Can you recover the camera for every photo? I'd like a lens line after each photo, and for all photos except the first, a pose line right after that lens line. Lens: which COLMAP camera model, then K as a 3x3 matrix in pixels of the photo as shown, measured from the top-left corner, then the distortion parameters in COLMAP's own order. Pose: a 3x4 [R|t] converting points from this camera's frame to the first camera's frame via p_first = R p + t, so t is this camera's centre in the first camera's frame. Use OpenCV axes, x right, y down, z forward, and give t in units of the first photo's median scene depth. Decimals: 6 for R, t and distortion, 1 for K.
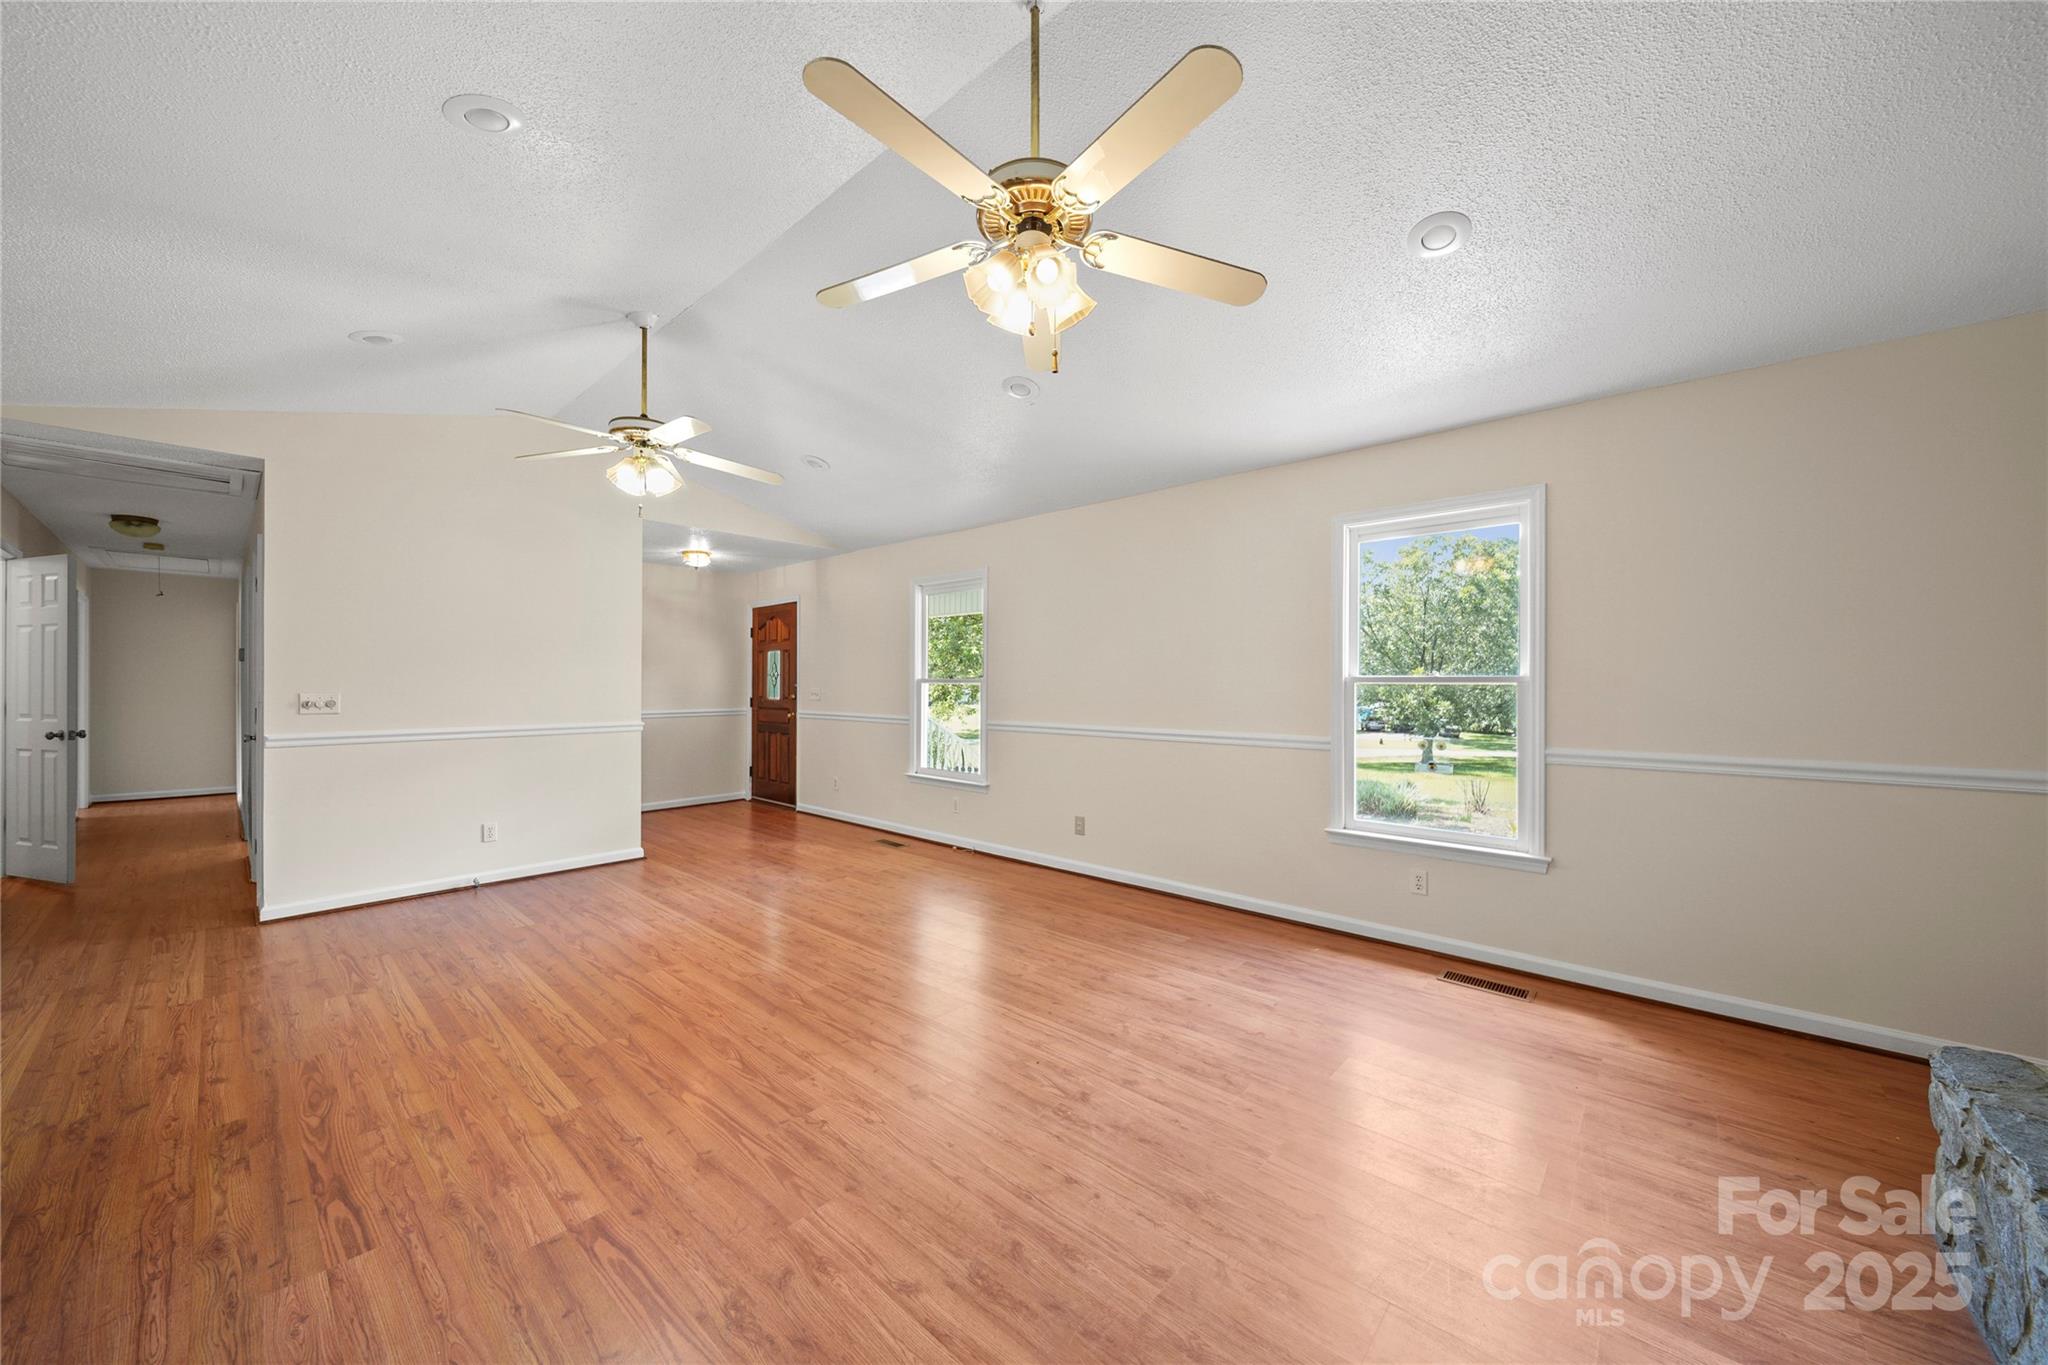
lens RADIAL K [[731.0, 0, 1035.1], [0, 731.0, 683.4], [0, 0, 1]] dist [-0.006727, -0.000828]
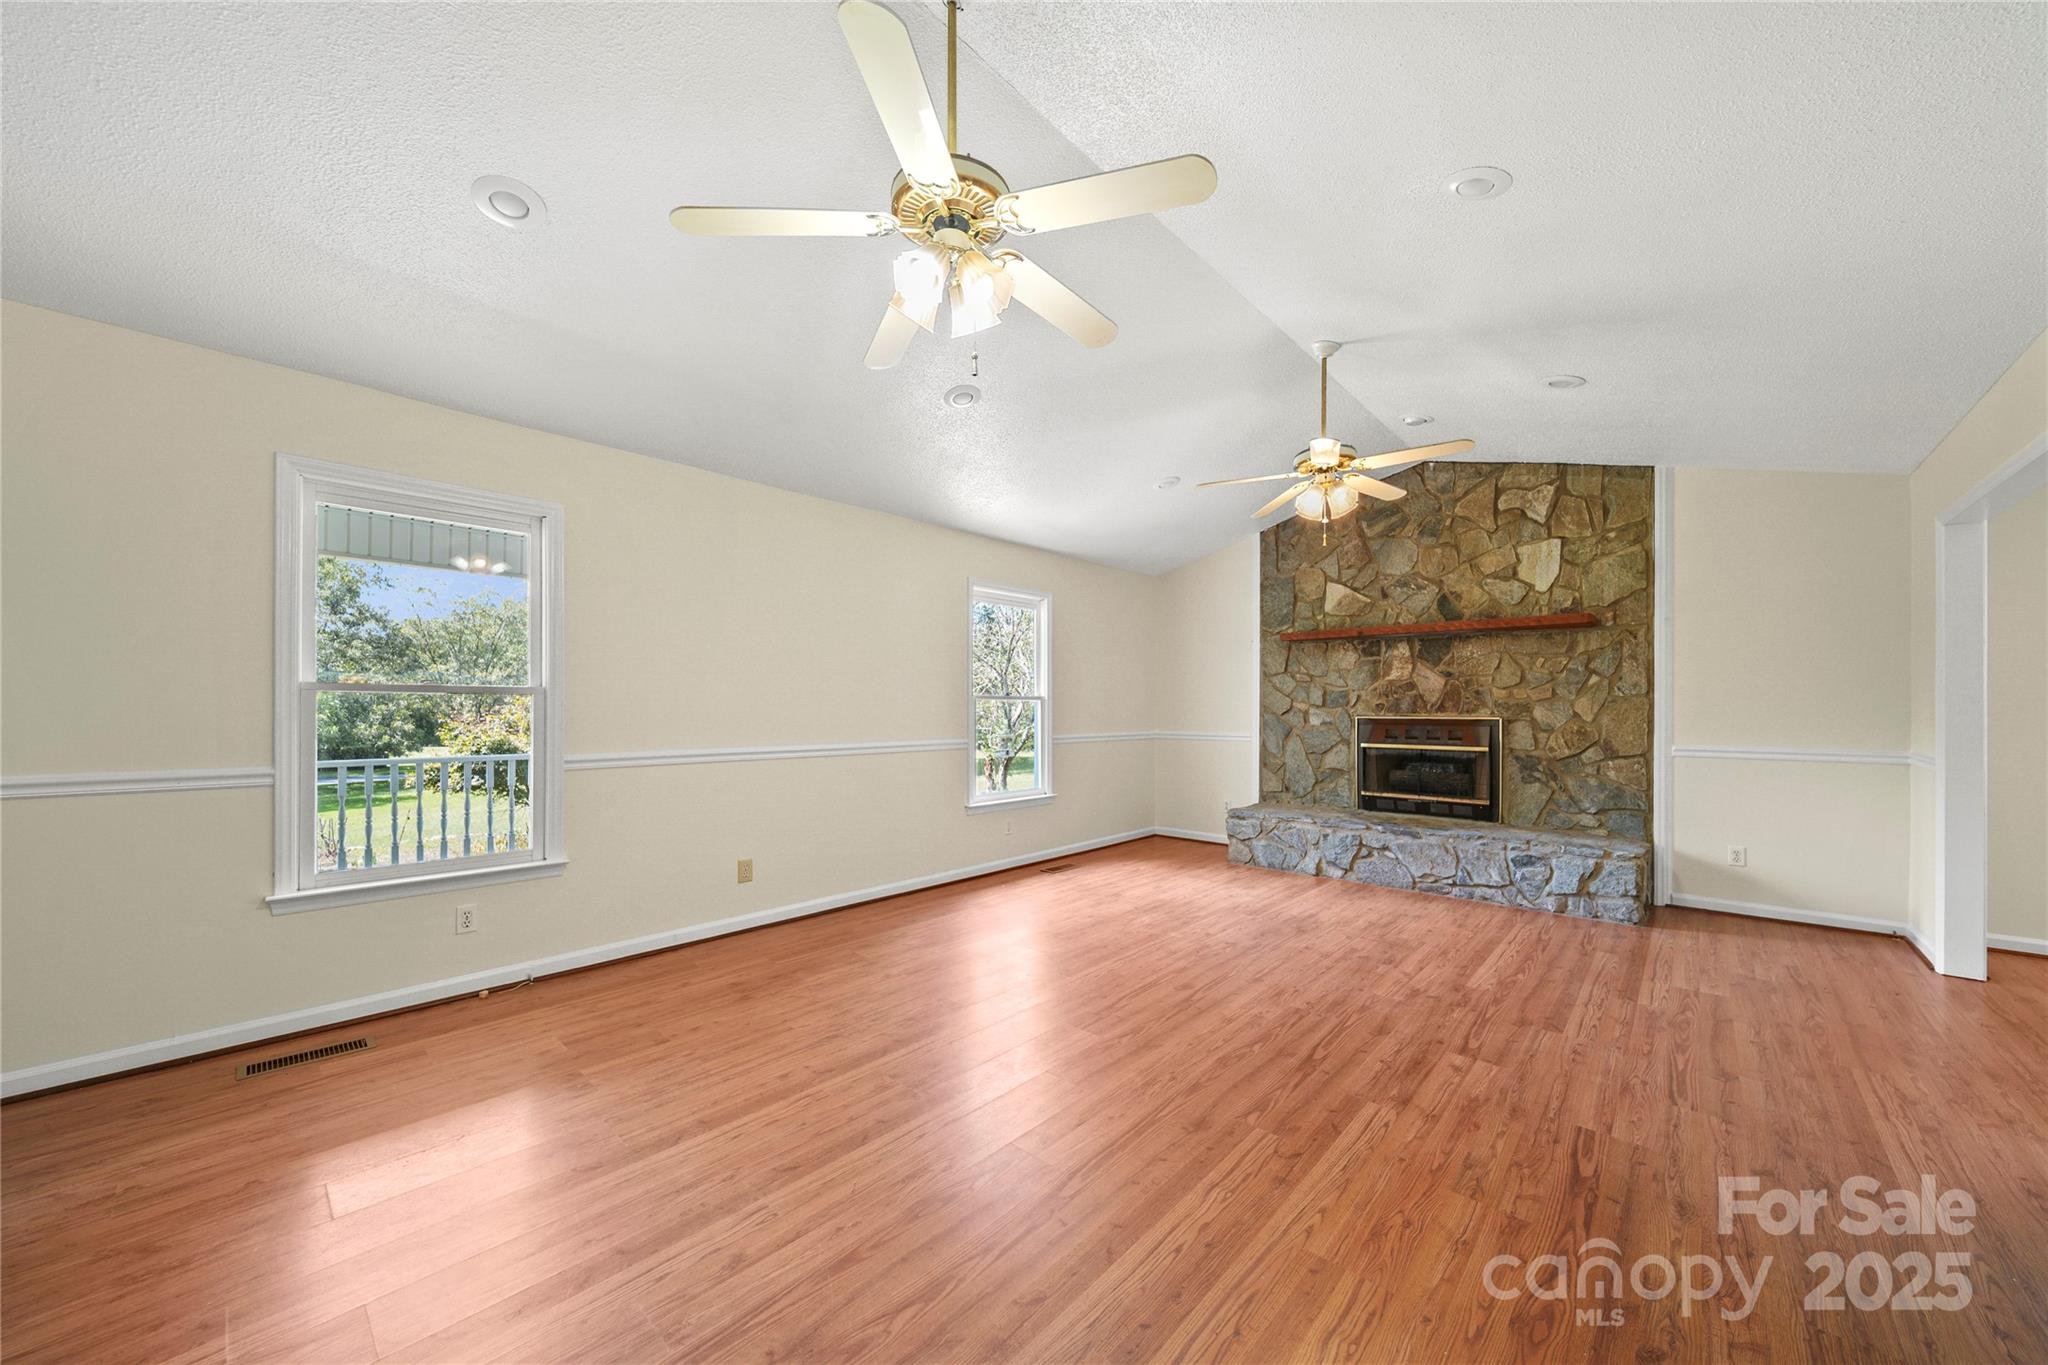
lens RADIAL K [[731.0, 0, 1036.3], [0, 731.0, 698.7], [0, 0, 1]] dist [-0.006727, -0.000828]
pose [[0.012000, 0.006611, 0.999906, -1.777840], [-0.001627, 0.999977, -0.006592, 0.011781], [-0.999927, -0.001548, 0.012011, 1.554068]]
